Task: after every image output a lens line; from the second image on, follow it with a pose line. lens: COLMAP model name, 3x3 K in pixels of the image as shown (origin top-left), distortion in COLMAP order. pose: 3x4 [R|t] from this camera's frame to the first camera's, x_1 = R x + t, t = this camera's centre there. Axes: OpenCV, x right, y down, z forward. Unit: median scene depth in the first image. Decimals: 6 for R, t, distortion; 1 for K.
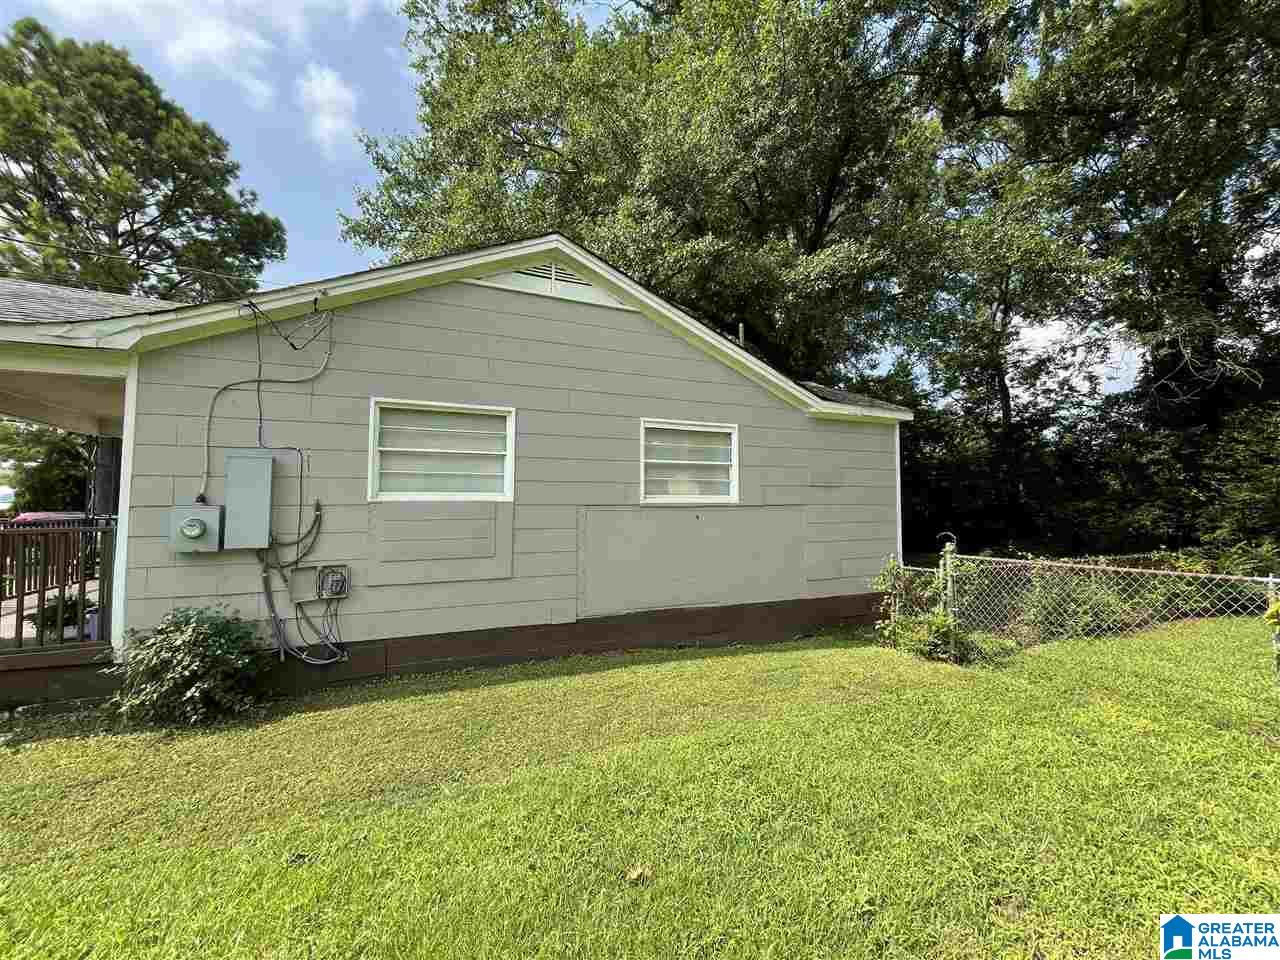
lens RADIAL K [[524.4, 0, 641.4], [0, 524.4, 478.9], [0, 0, 1]] dist [-0.002274, -0.000548]
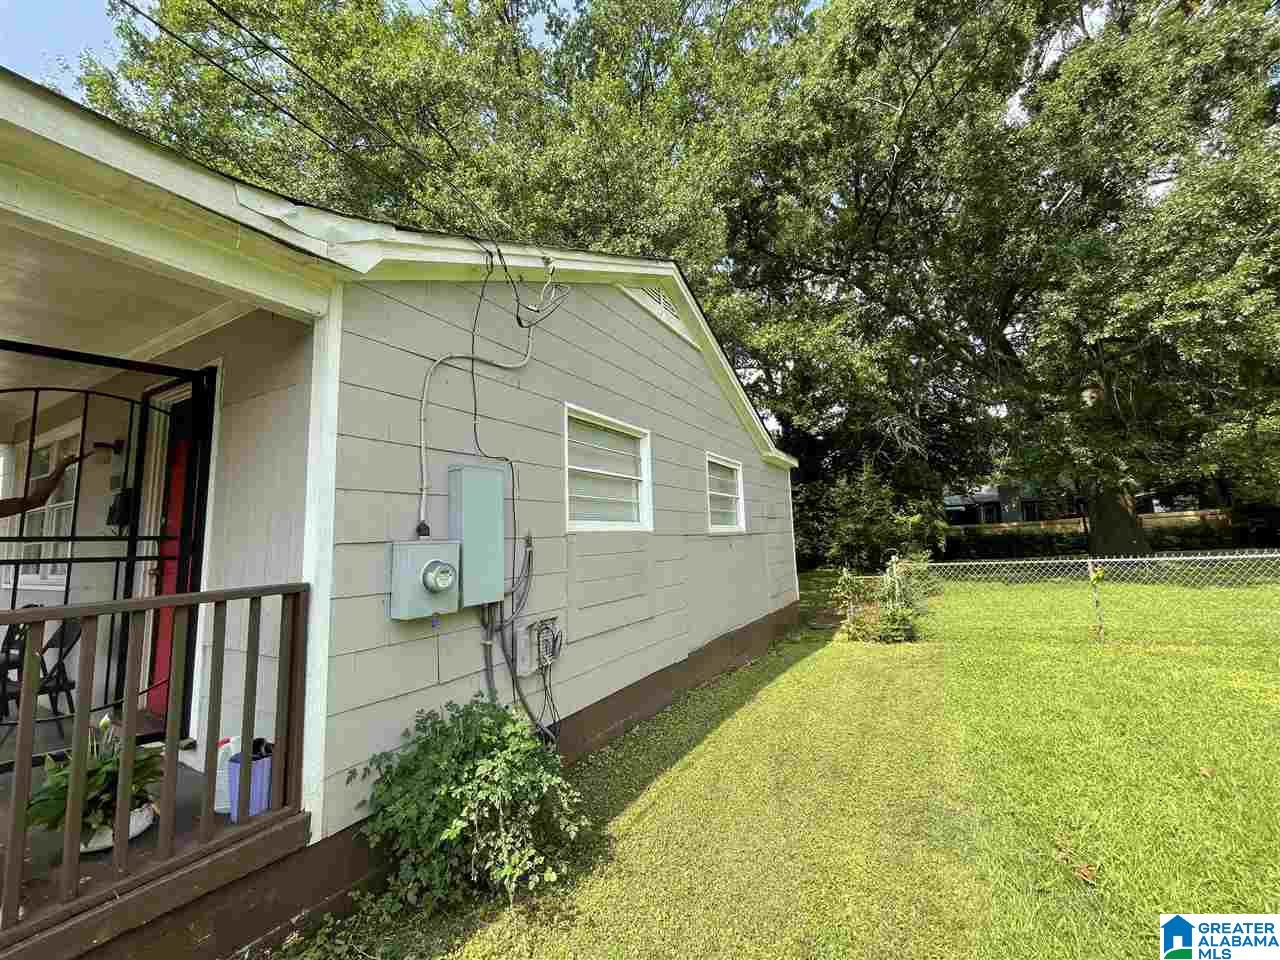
lens RADIAL K [[524.4, 0, 641.4], [0, 524.4, 478.9], [0, 0, 1]] dist [-0.002274, -0.000548]
pose [[0.797898, 0.043209, 0.601241, -0.936329], [0.003328, 0.997097, -0.076075, 0.024057], [-0.602783, 0.062701, 0.795438, 0.315765]]
